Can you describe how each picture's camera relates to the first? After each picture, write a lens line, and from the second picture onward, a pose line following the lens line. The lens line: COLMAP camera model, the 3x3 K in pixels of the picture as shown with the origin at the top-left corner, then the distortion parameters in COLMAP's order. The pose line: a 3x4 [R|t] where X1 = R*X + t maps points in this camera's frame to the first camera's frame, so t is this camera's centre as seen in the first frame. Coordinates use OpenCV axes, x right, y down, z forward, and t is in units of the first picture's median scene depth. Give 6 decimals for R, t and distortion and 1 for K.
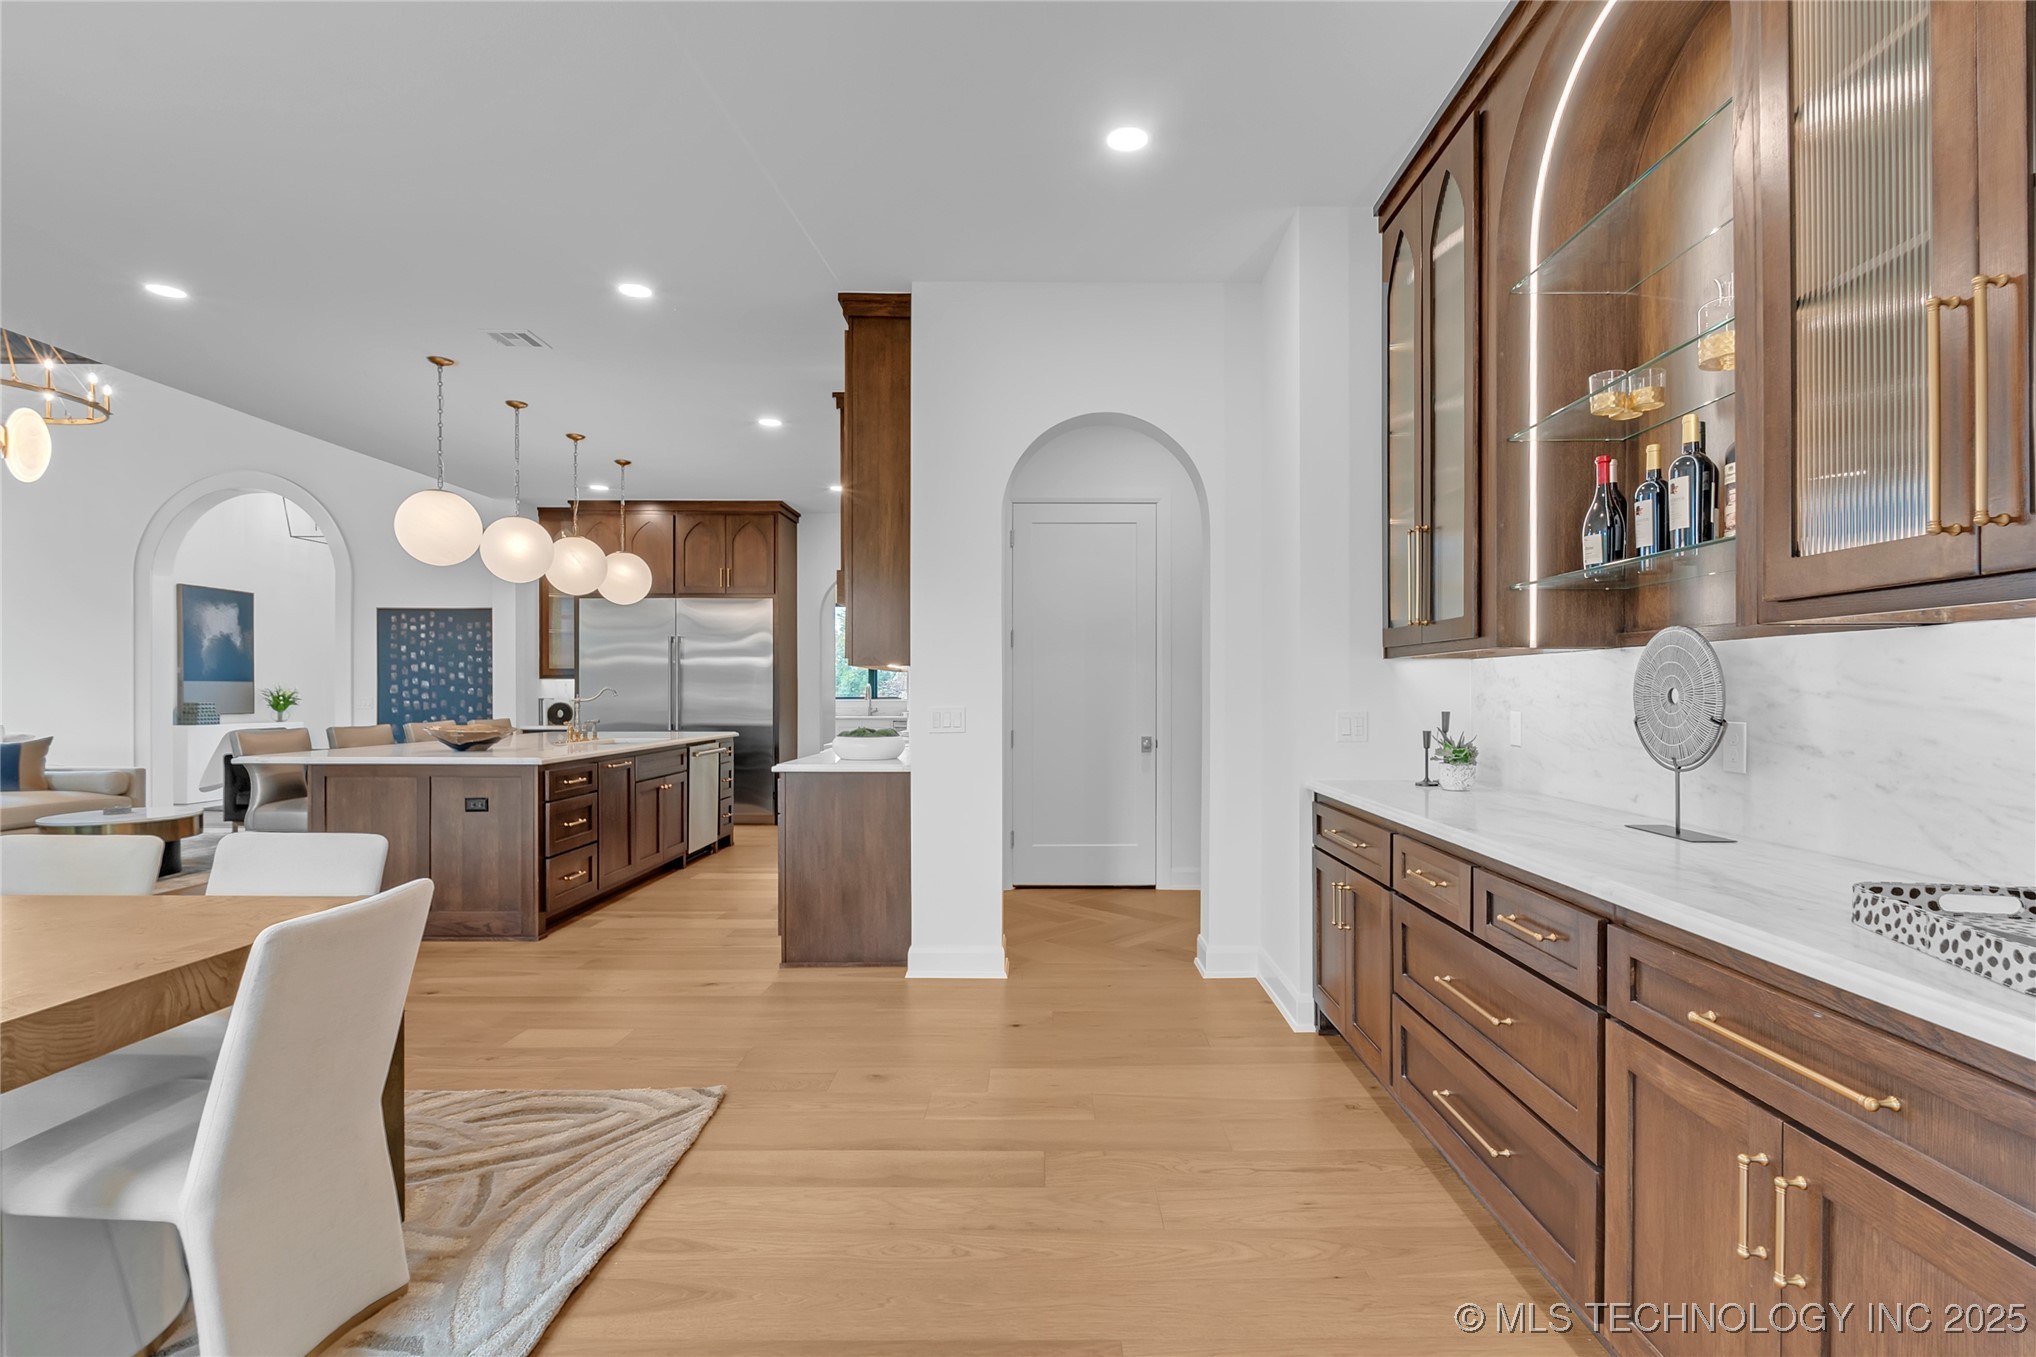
lens RADIAL K [[951.1, 0, 1050.7], [0, 951.1, 697.5], [0, 0, 1]] dist [-0.009713, 0.000795]
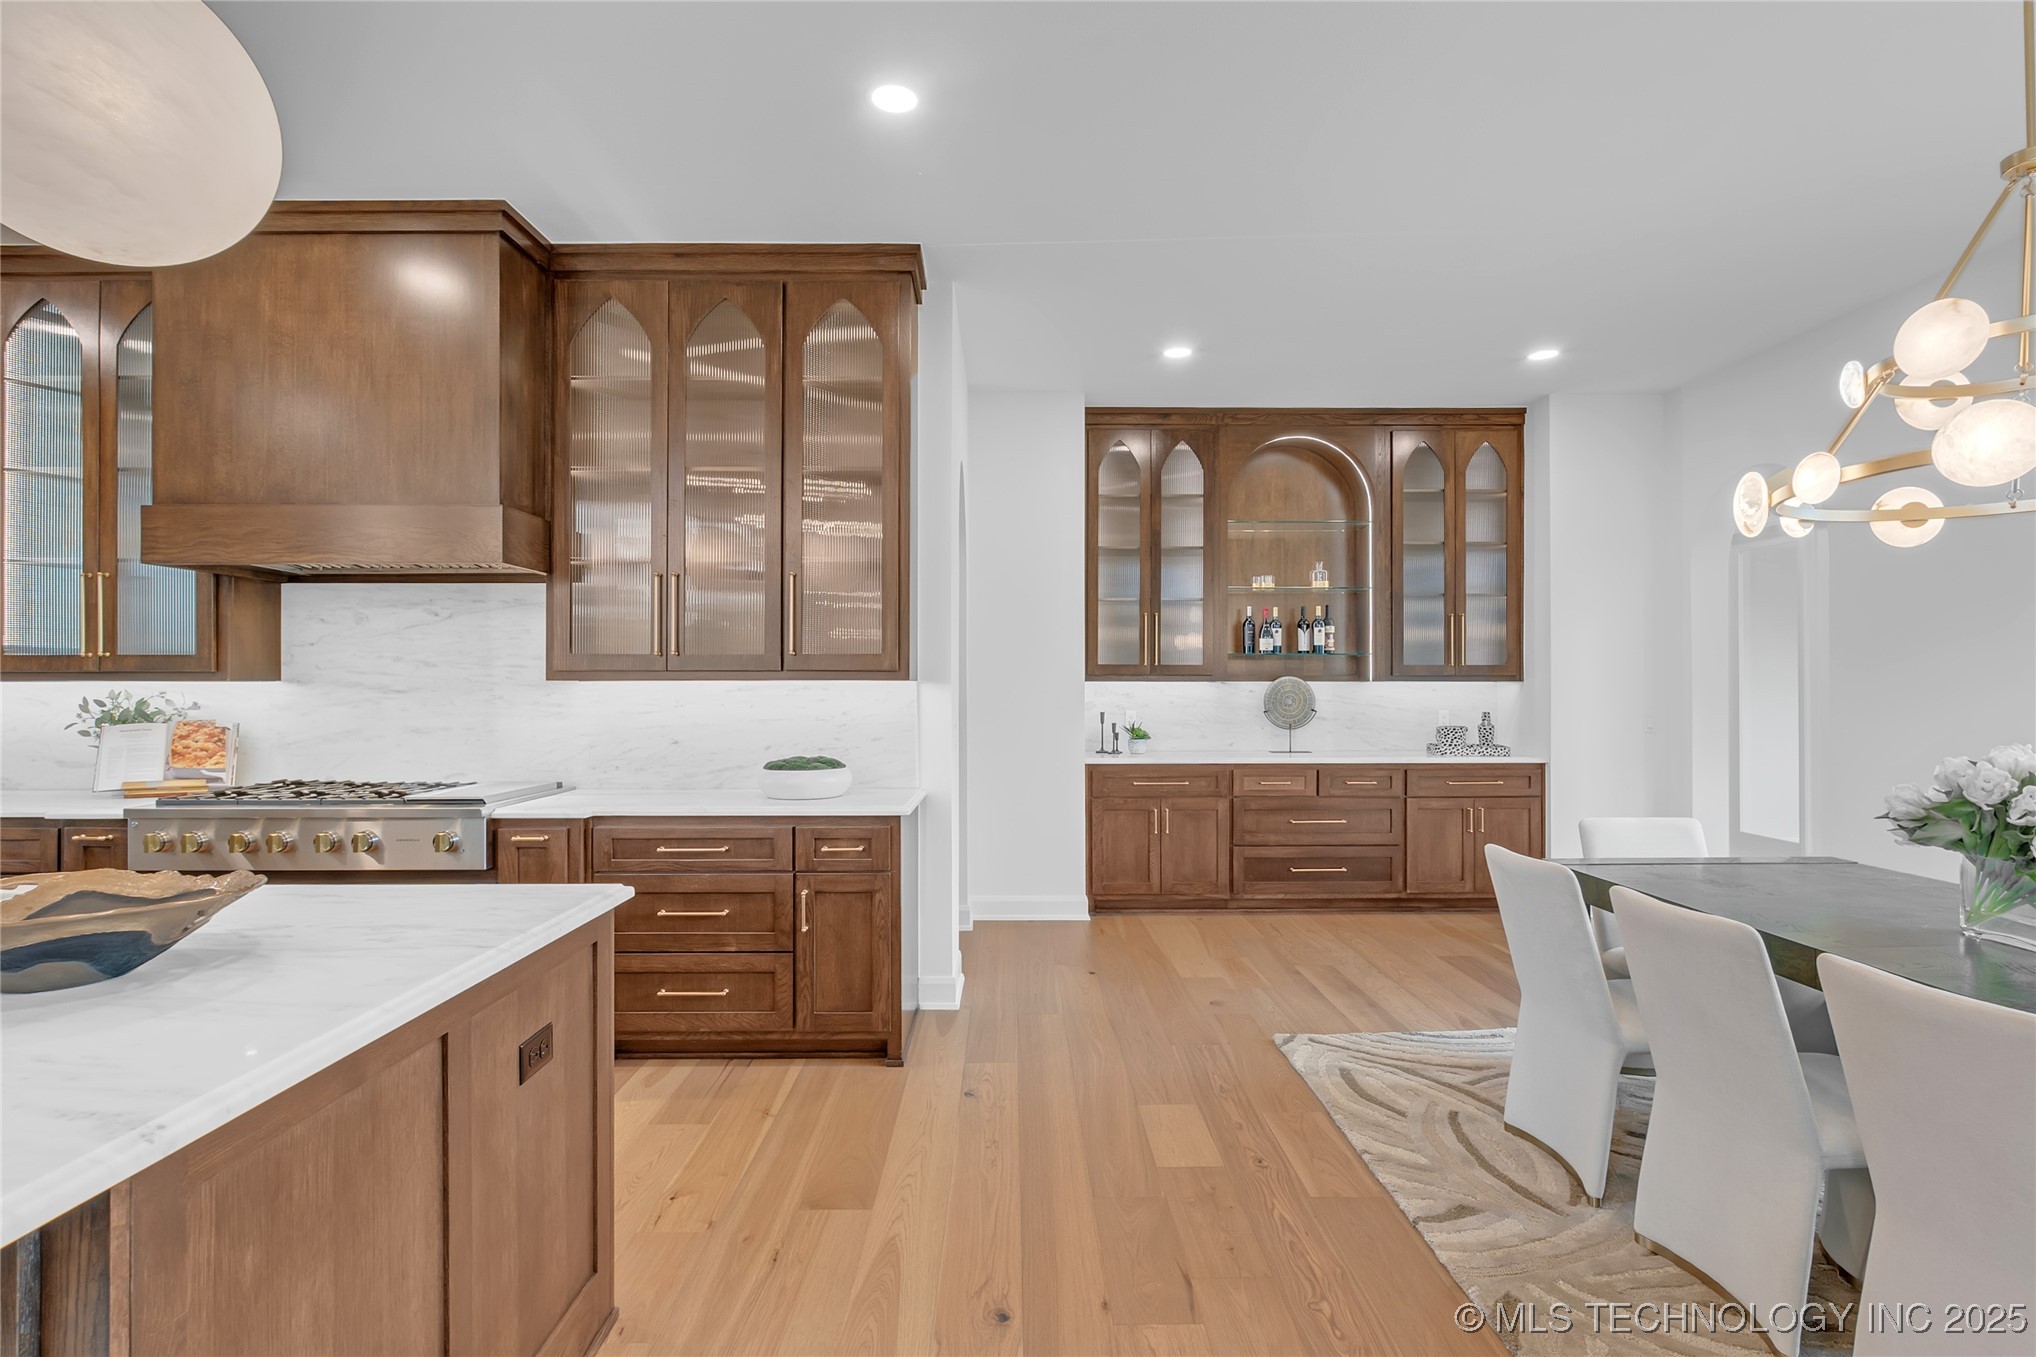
lens RADIAL K [[951.1, 0, 1023.5], [0, 951.1, 682.3], [0, 0, 1]] dist [-0.009713, 0.000795]
pose [[0.003030, 0.002534, 0.999992, -1.134677], [0.006269, 0.999977, -0.002553, -0.029564], [-0.999976, 0.006277, 0.003014, 0.957243]]
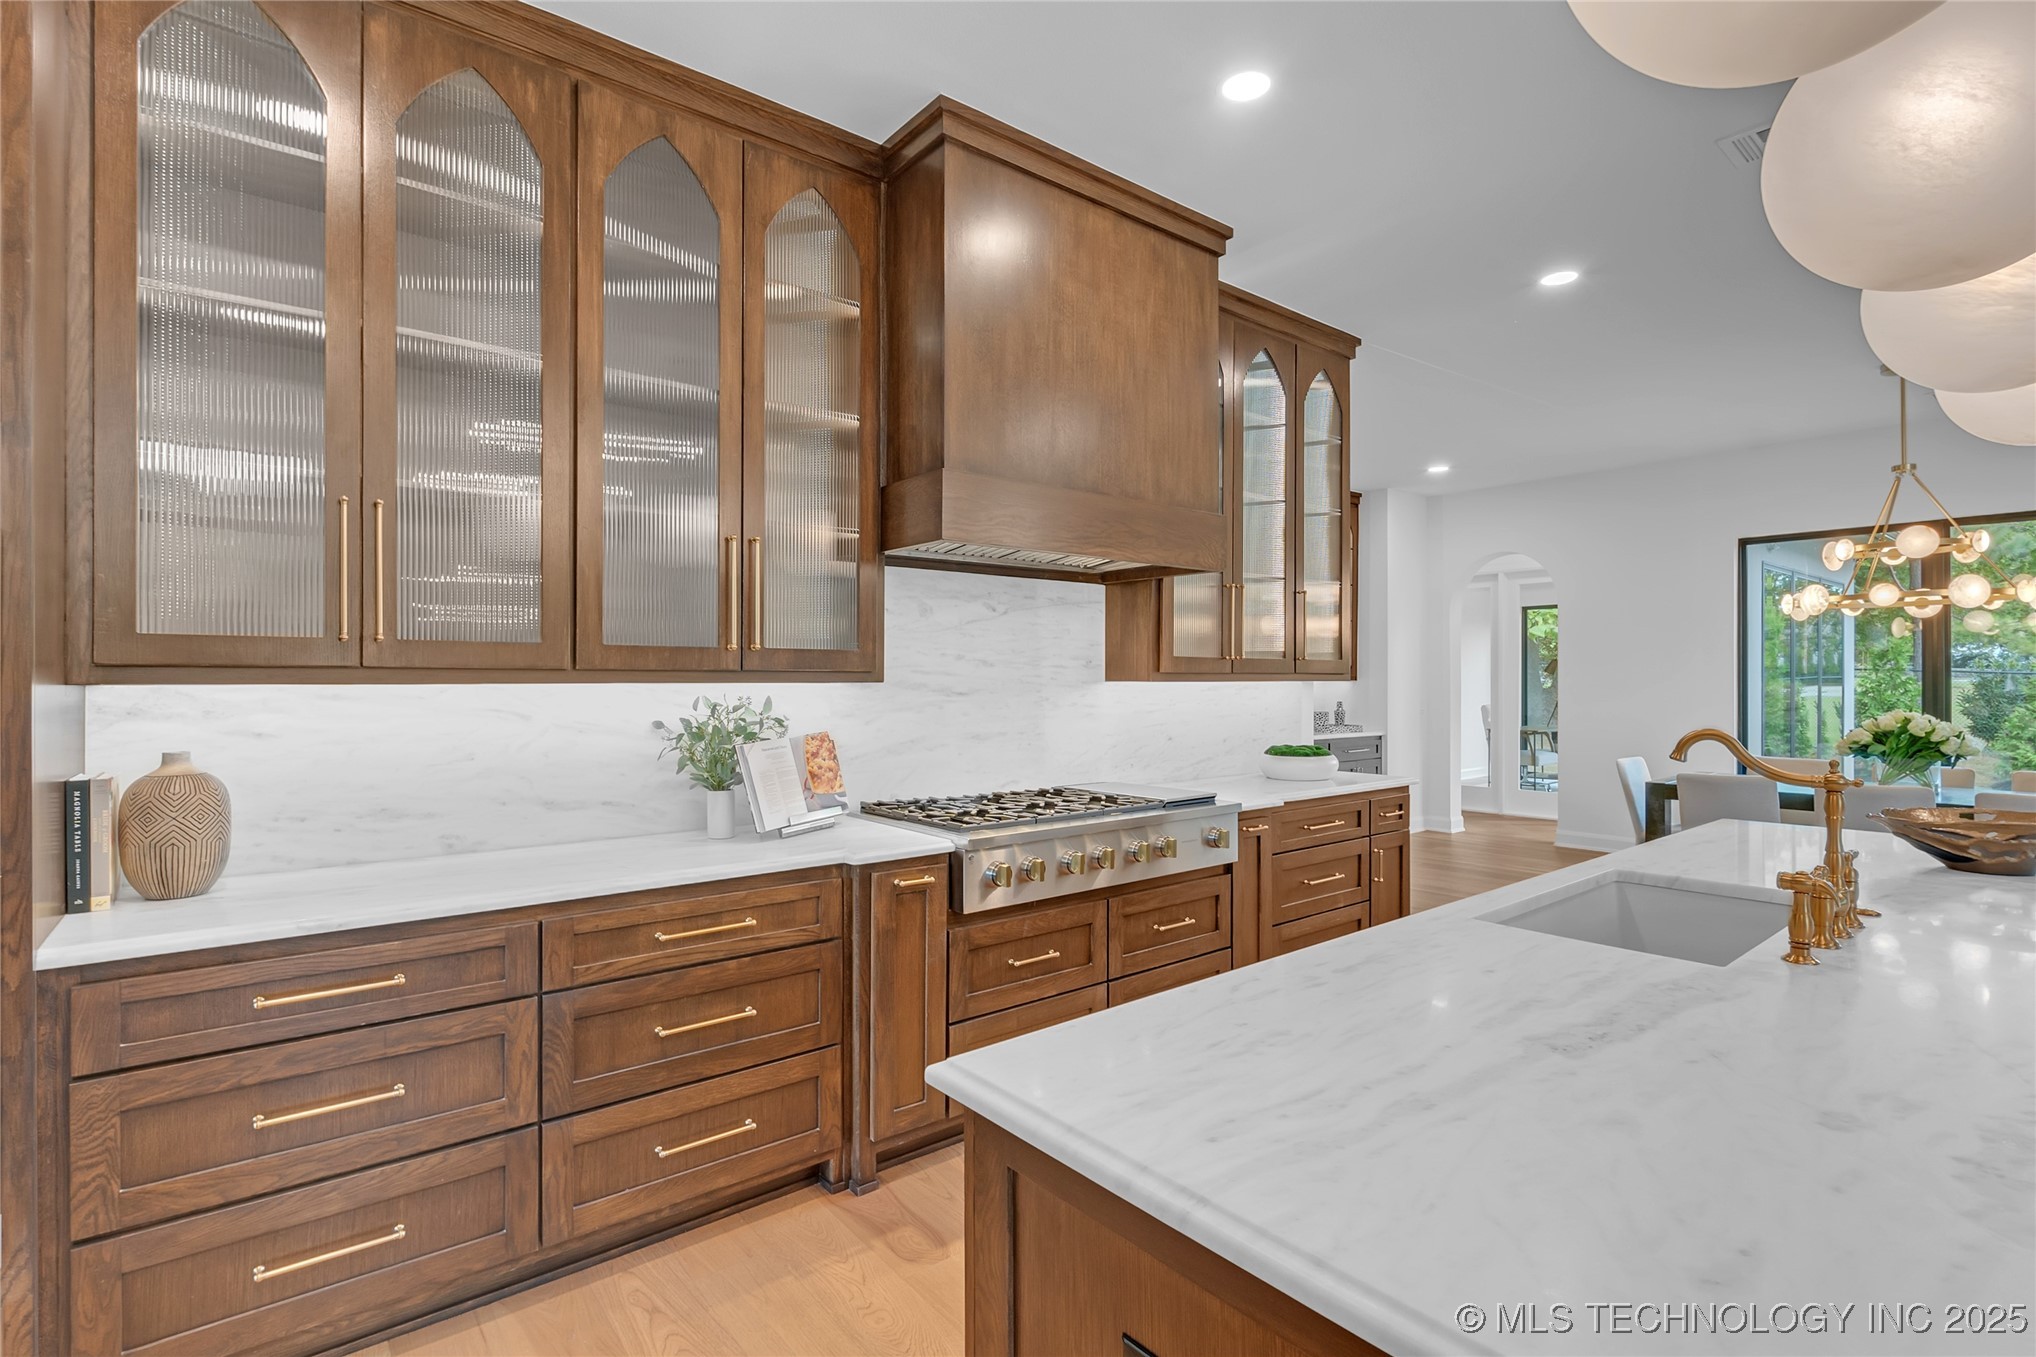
lens RADIAL K [[951.1, 0, 1020.2], [0, 951.1, 681.3], [0, 0, 1]] dist [-0.009713, 0.000795]
pose [[-0.617961, 0.001780, 0.786207, -0.885376], [0.007217, 0.999968, 0.003409, -0.040432], [-0.786176, 0.007781, -0.617954, 2.089631]]
